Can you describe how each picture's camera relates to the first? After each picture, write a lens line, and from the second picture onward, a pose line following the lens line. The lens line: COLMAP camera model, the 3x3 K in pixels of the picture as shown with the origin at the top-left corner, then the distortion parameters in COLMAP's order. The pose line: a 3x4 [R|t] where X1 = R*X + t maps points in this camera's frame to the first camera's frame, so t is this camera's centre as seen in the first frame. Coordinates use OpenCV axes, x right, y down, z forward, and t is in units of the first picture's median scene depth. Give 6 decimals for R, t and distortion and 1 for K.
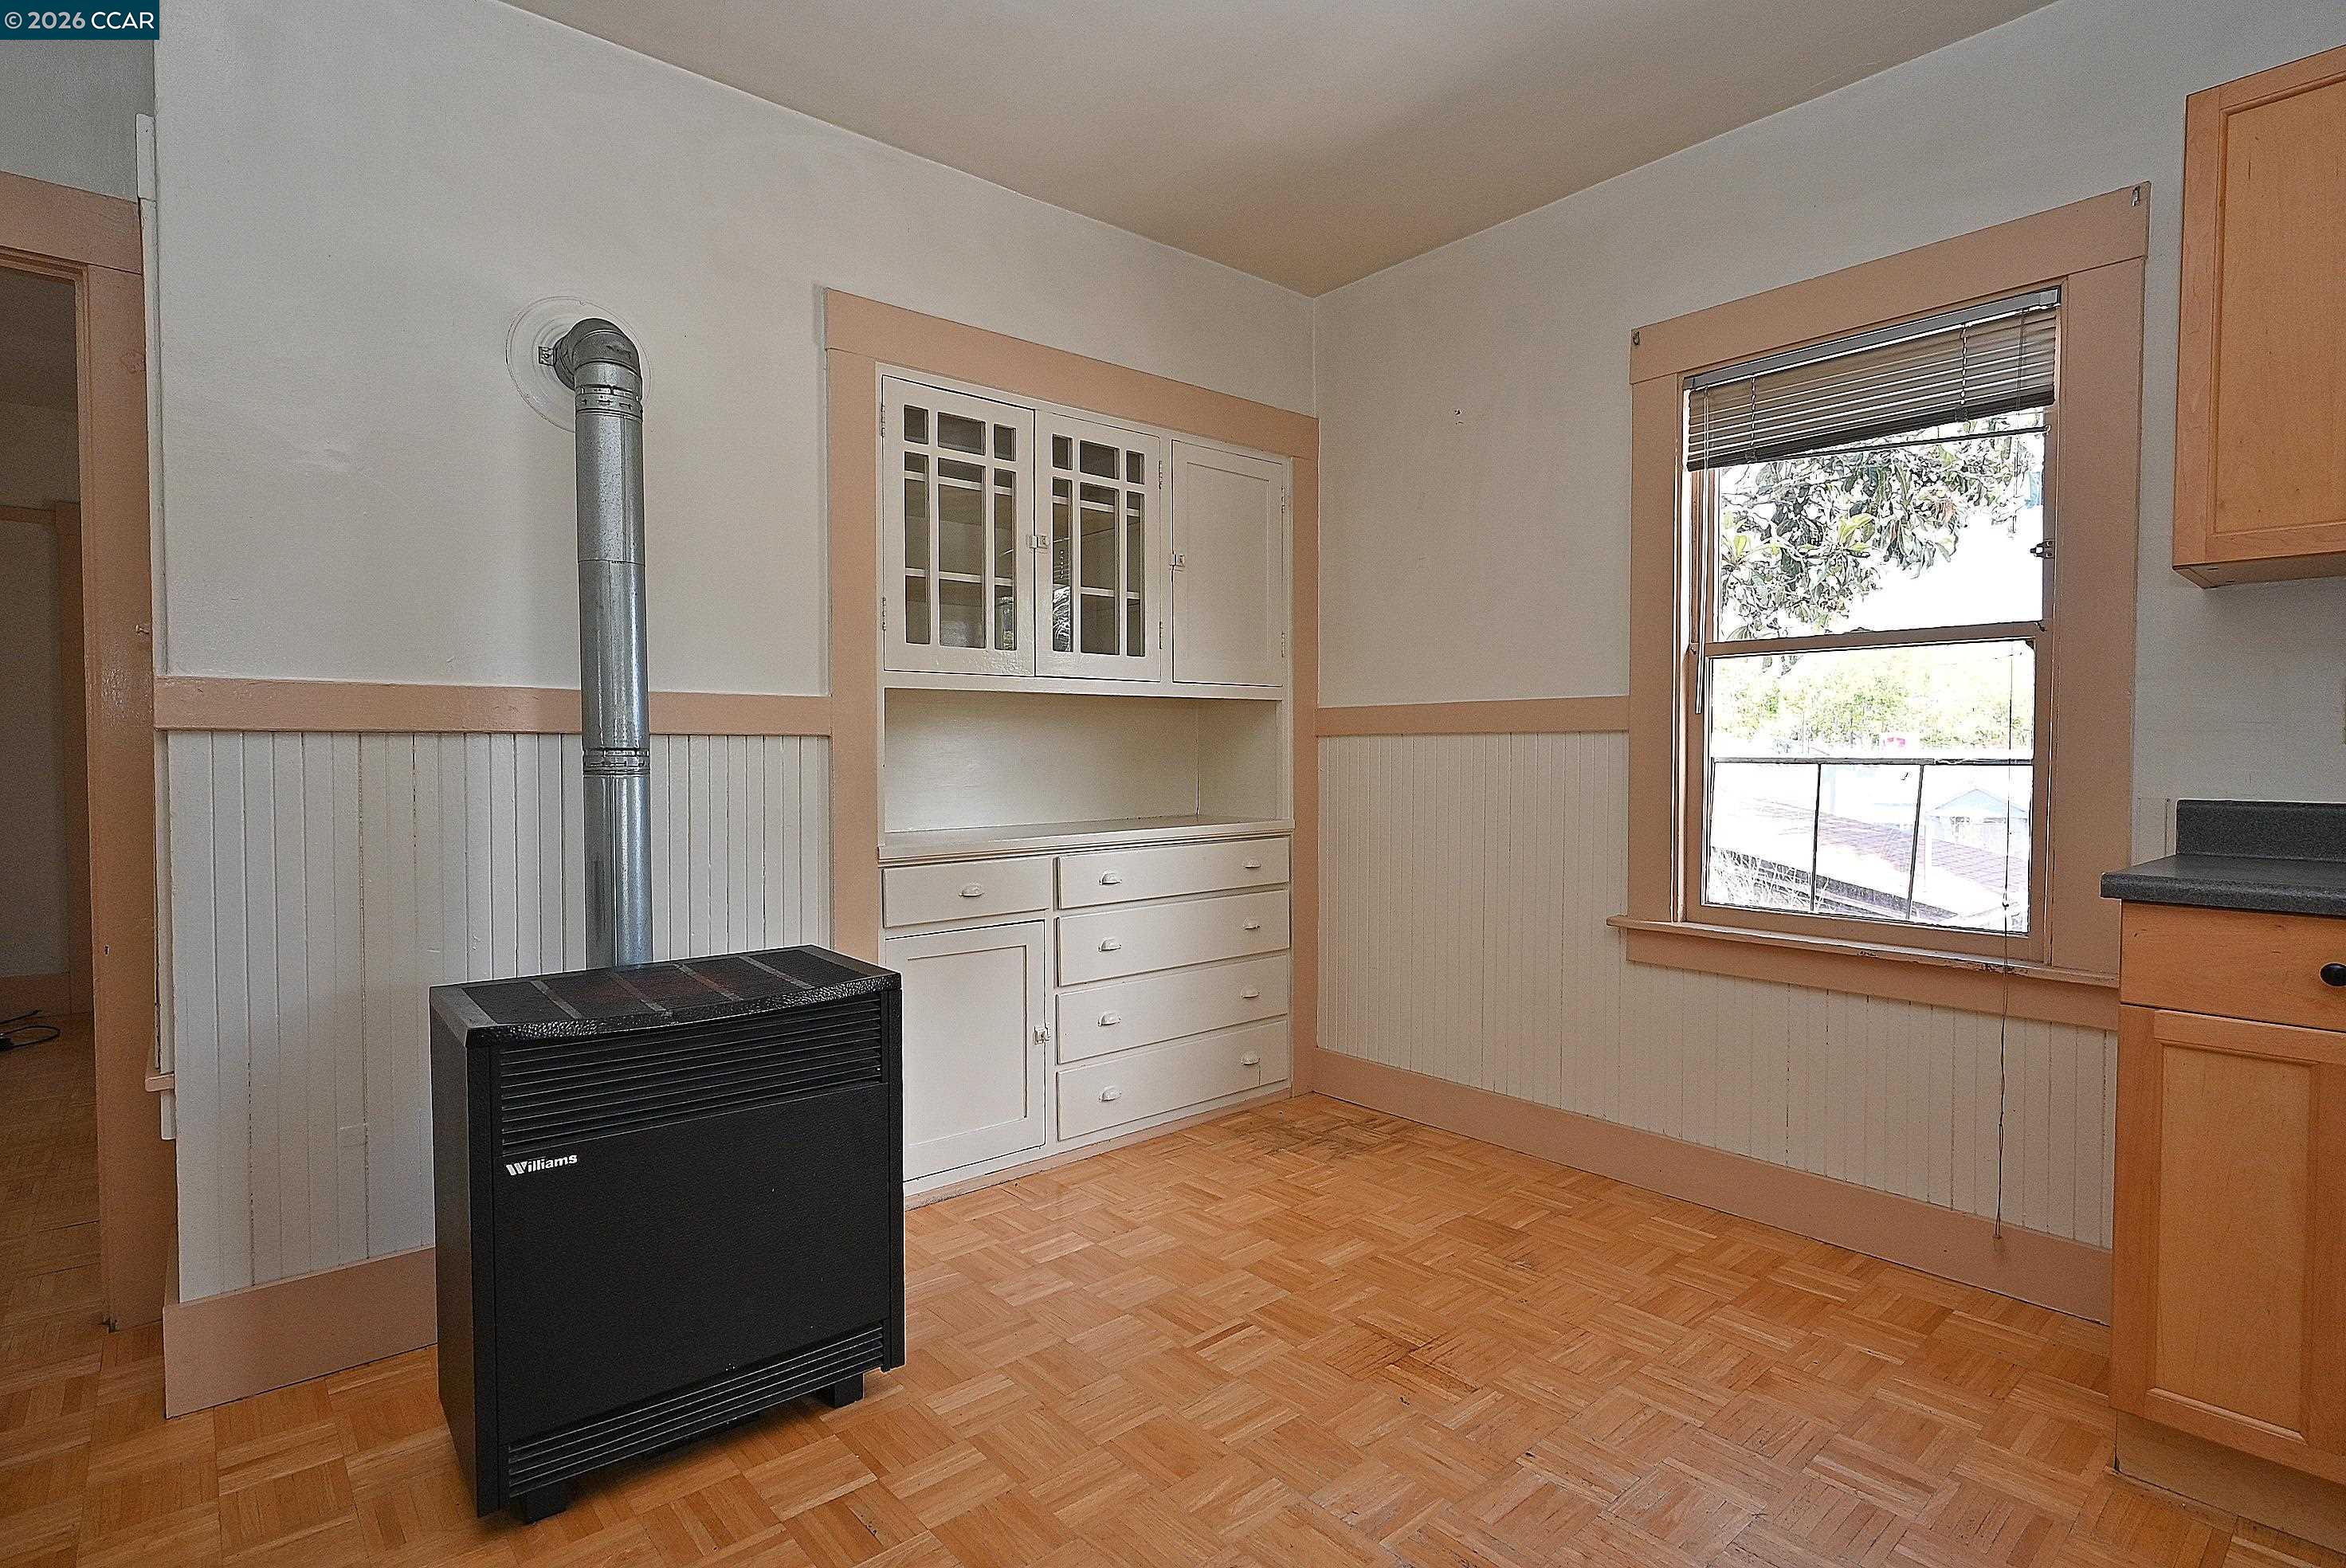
lens RADIAL K [[1186.5, 0, 1186.6], [0, 1186.5, 780.1], [0, 0, 1]] dist [-0.000384, -0.000352]
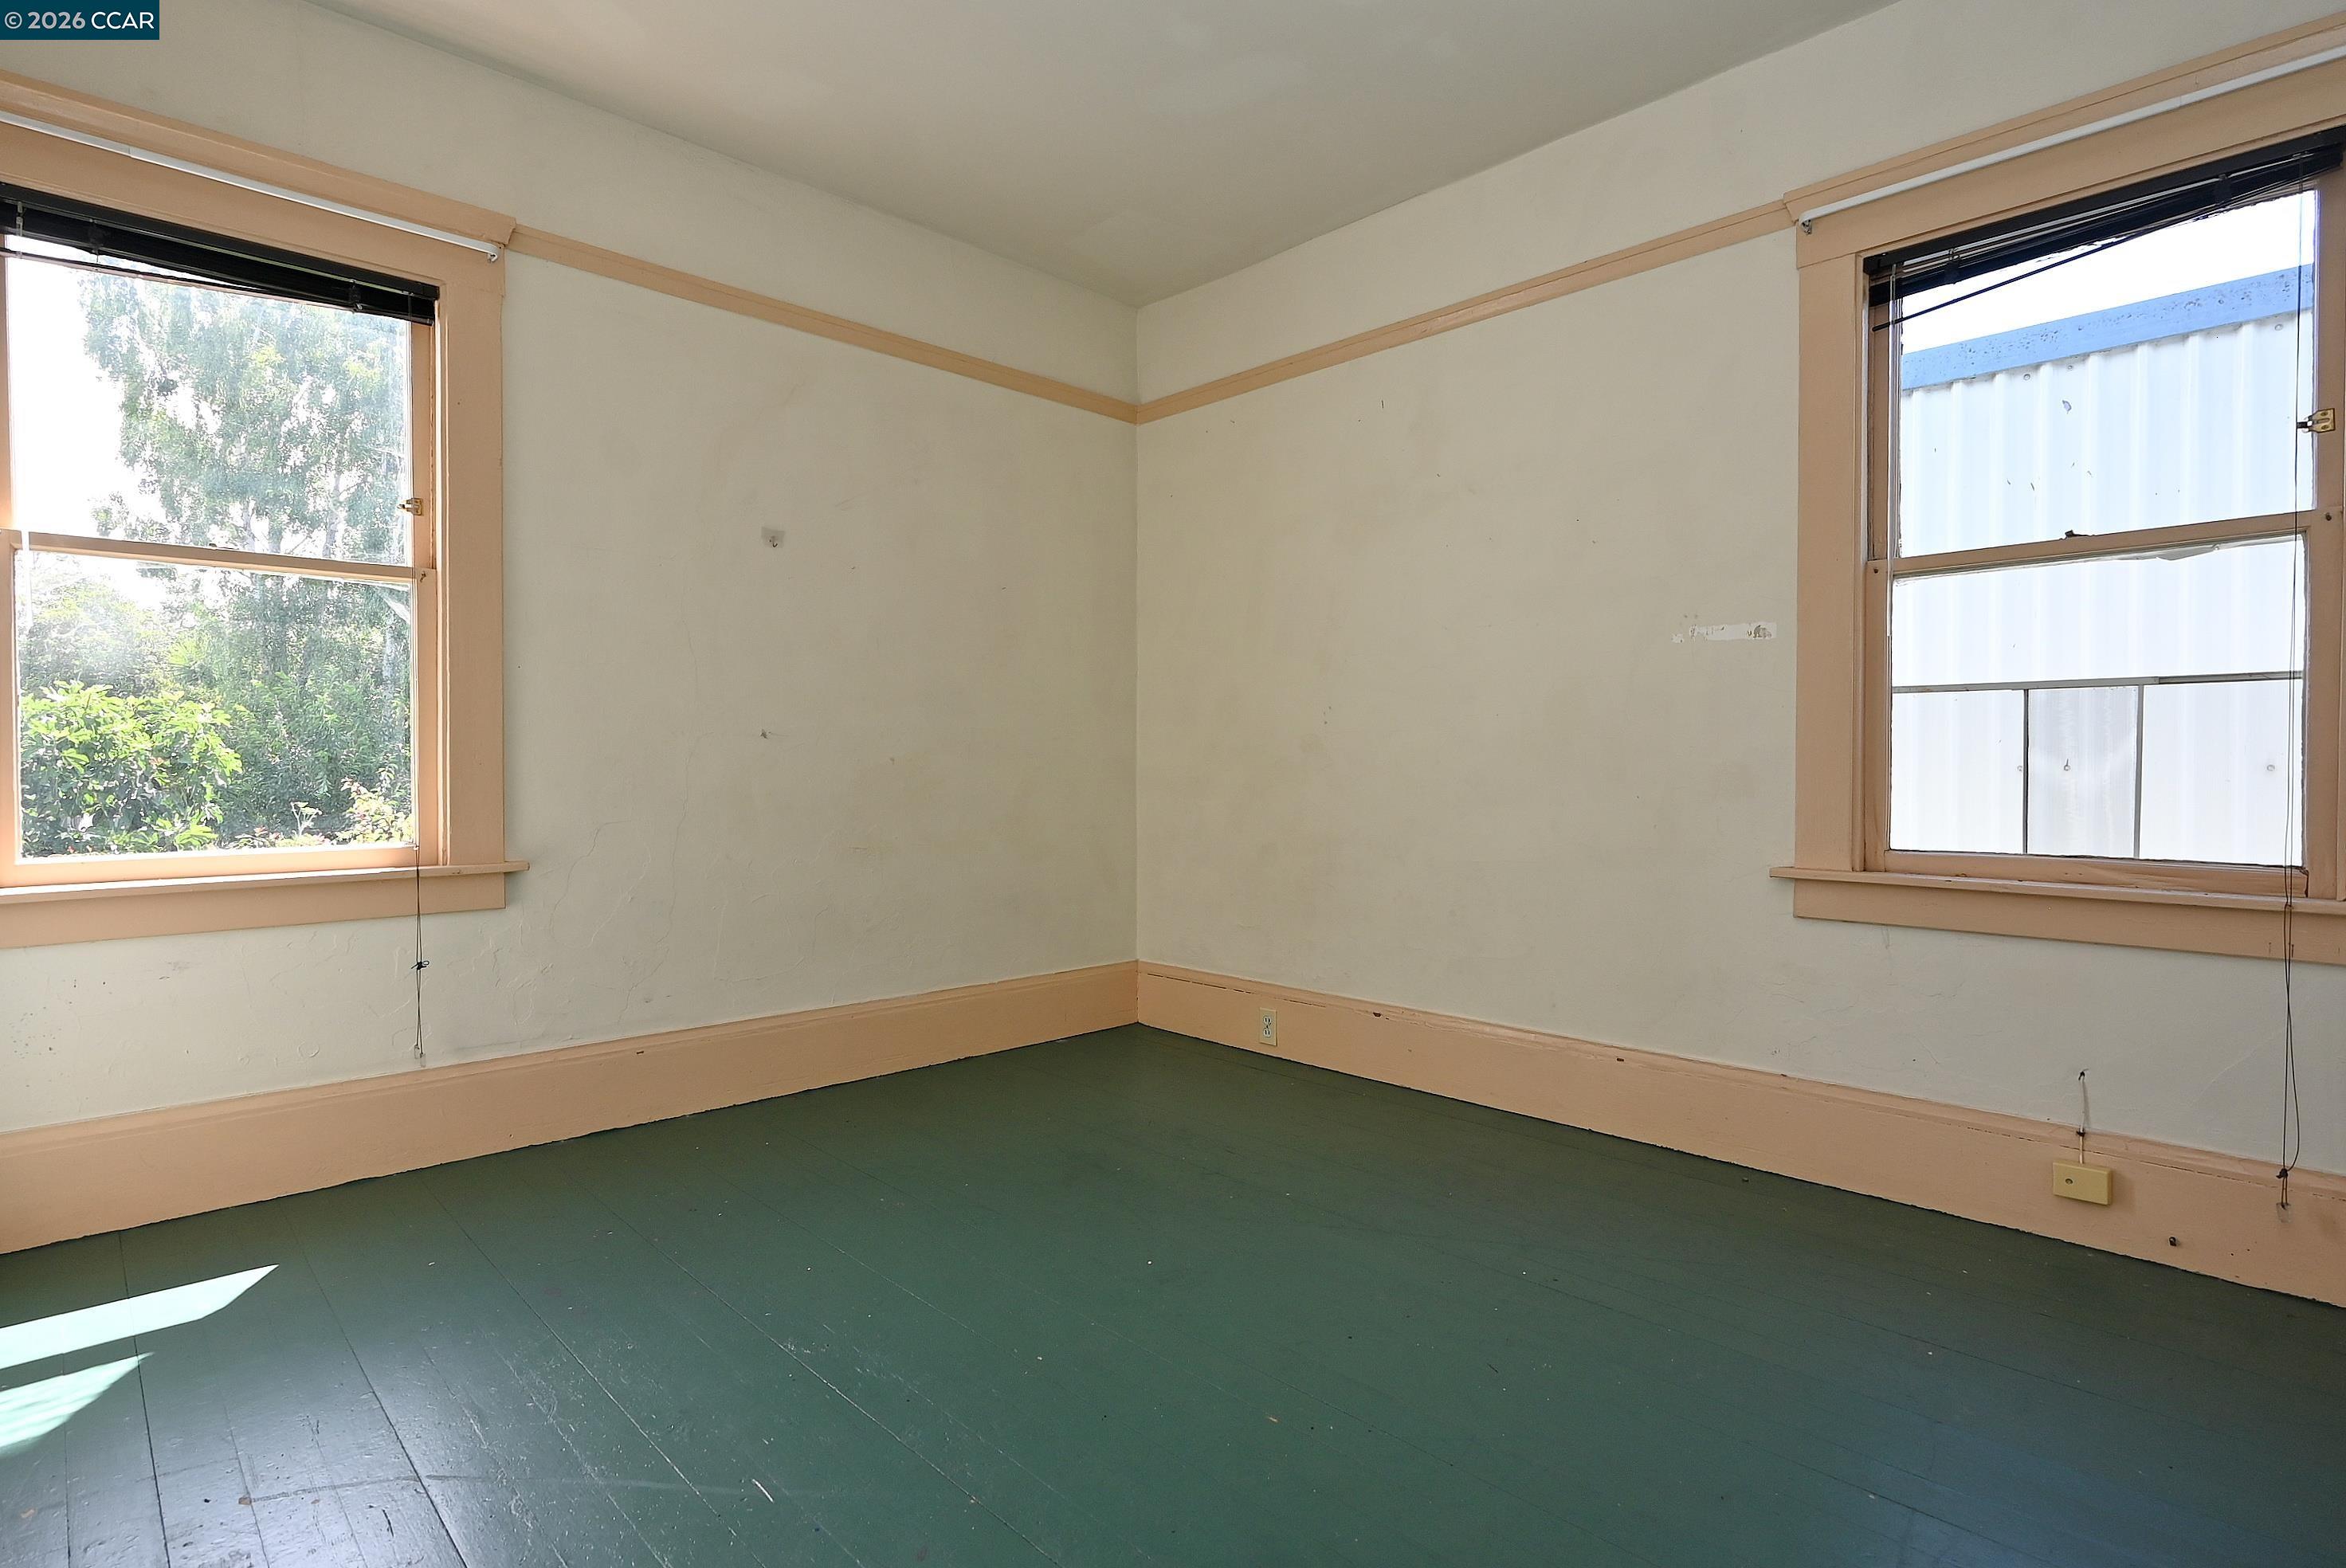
lens RADIAL K [[1186.5, 0, 1186.6], [0, 1186.5, 780.1], [0, 0, 1]] dist [-0.000384, -0.000352]
pose [[0.998921, 0.000296, 0.046437, -0.144917], [0.000207, 0.999941, -0.010825, 0.065443], [-0.046438, 0.010822, 0.998863, 0.133792]]
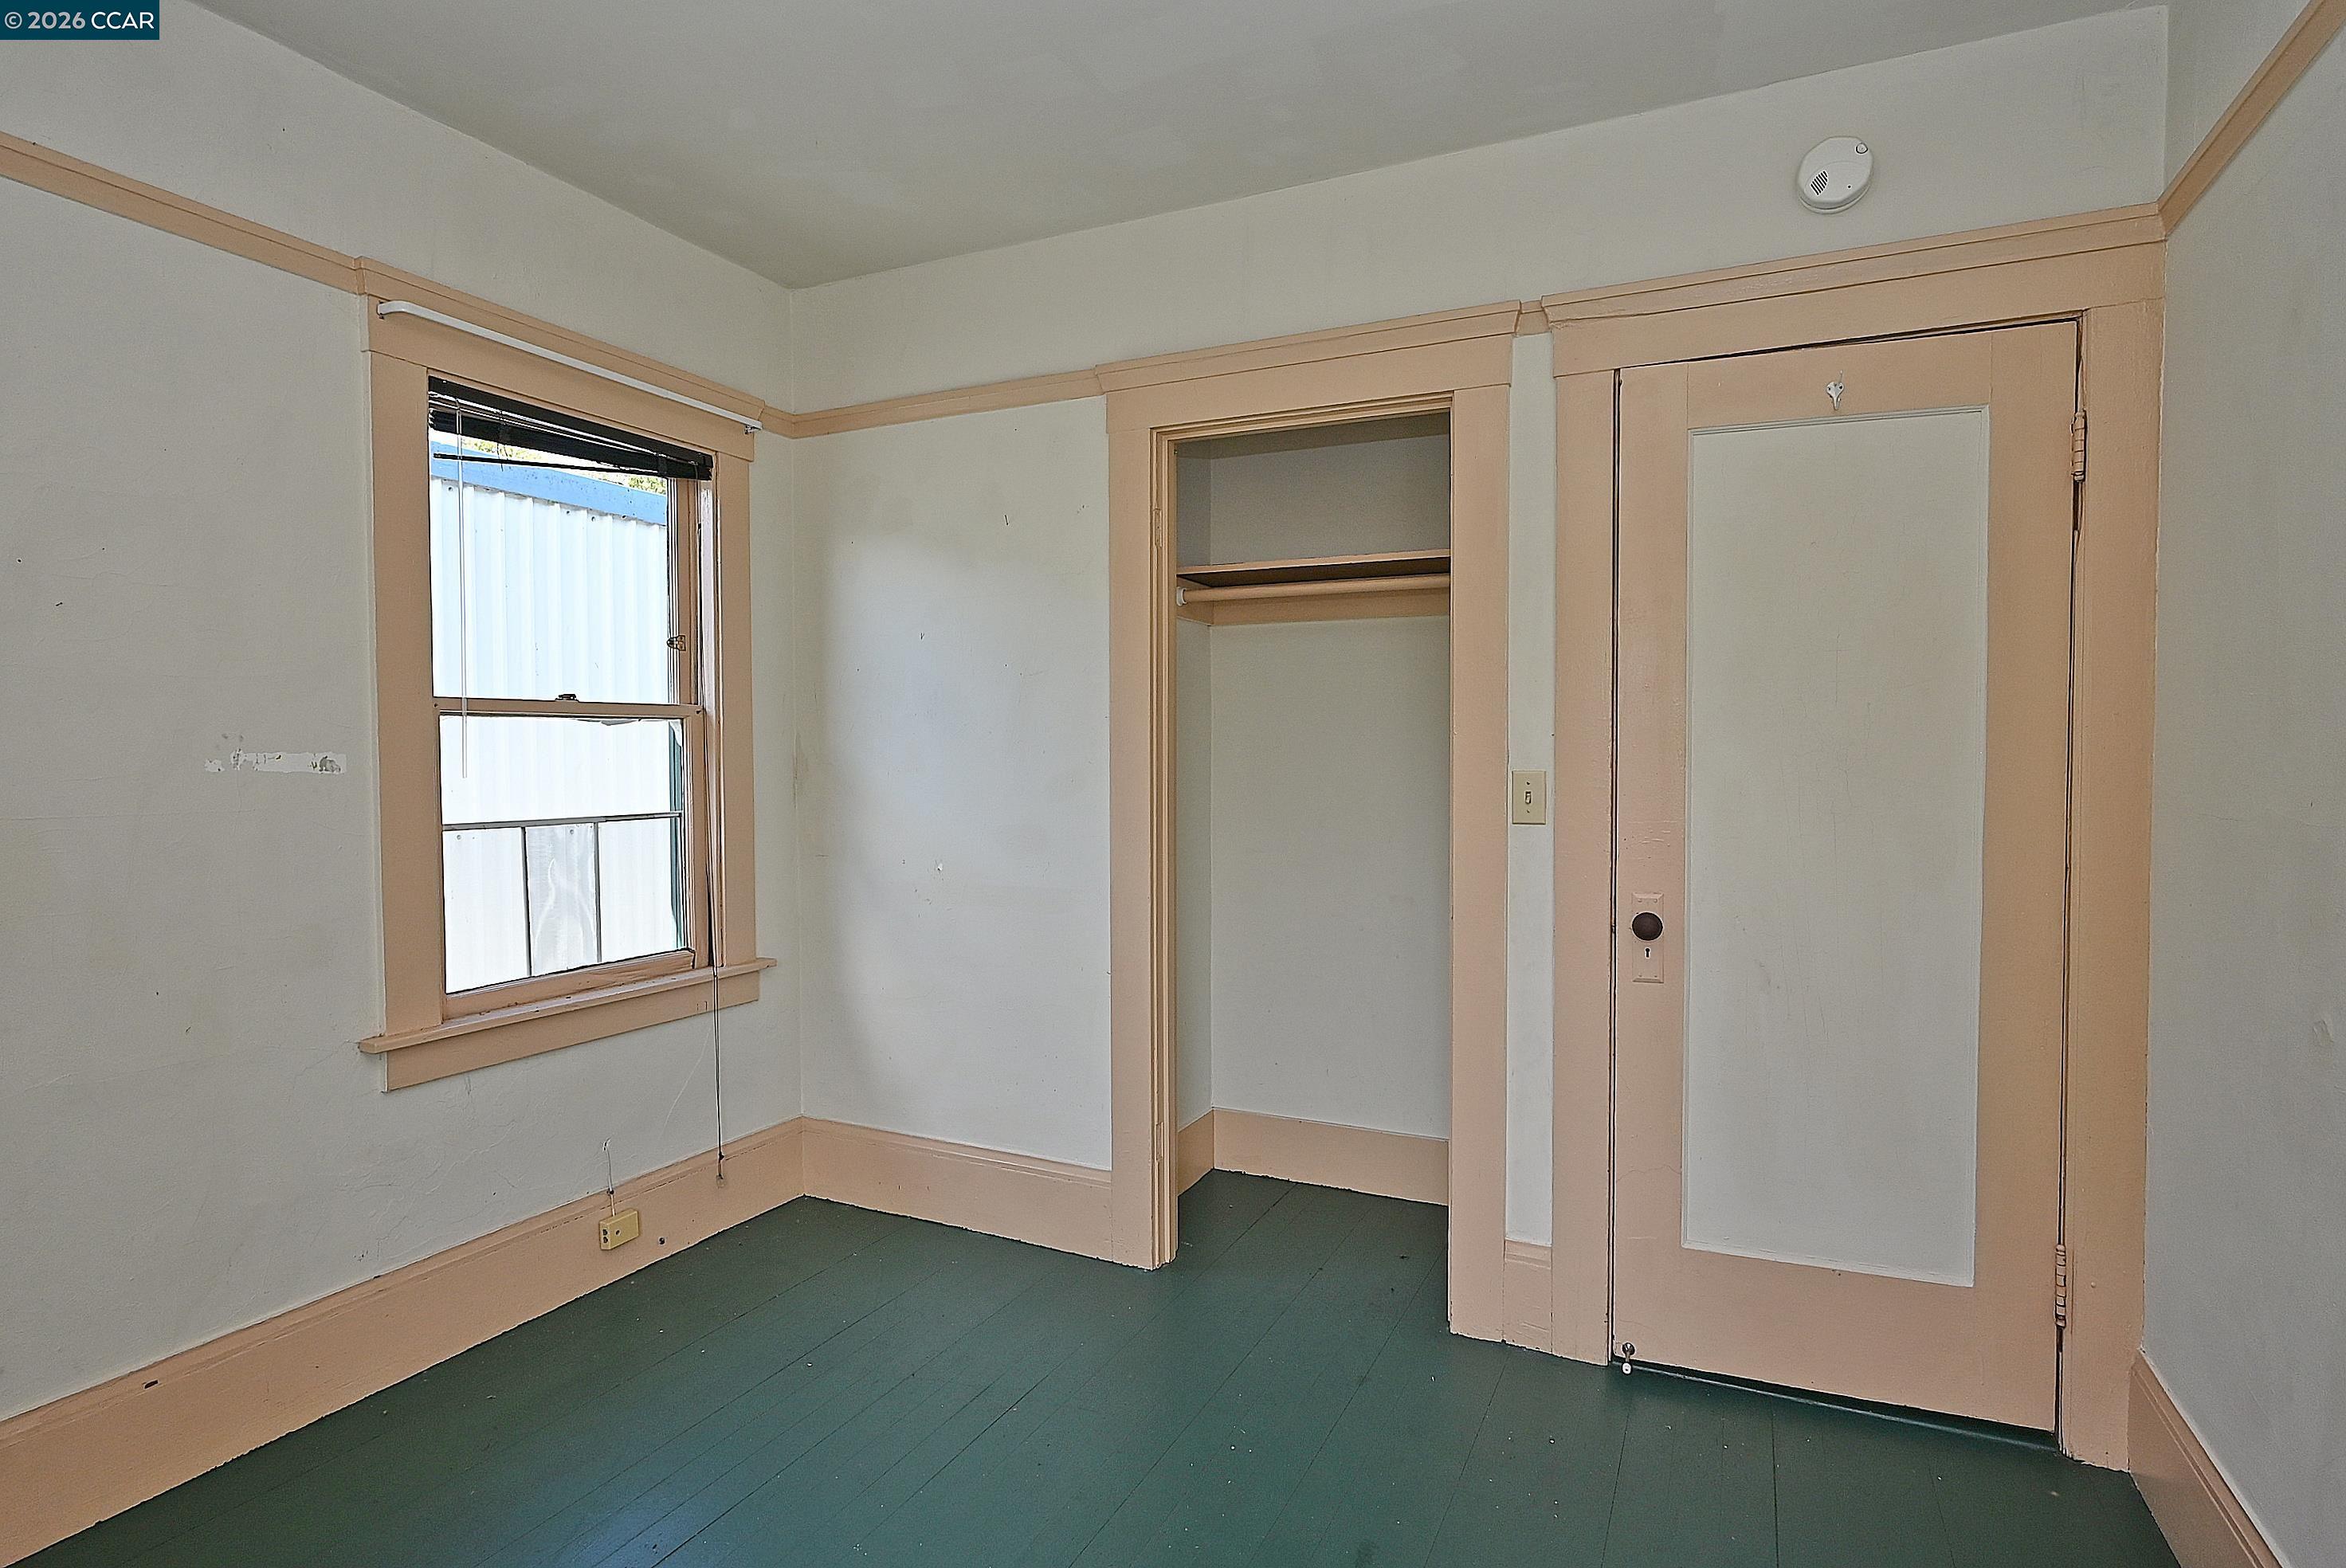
lens RADIAL K [[1196.3, 0, 1173.0], [0, 1196.3, 784.0], [0, 0, 1]] dist [-0.000720, -0.000144]
pose [[-0.397798, -0.022831, 0.917189, -0.614750], [0.023777, 0.999098, 0.035183, -0.072915], [-0.917165, 0.035804, -0.396897, 0.905237]]
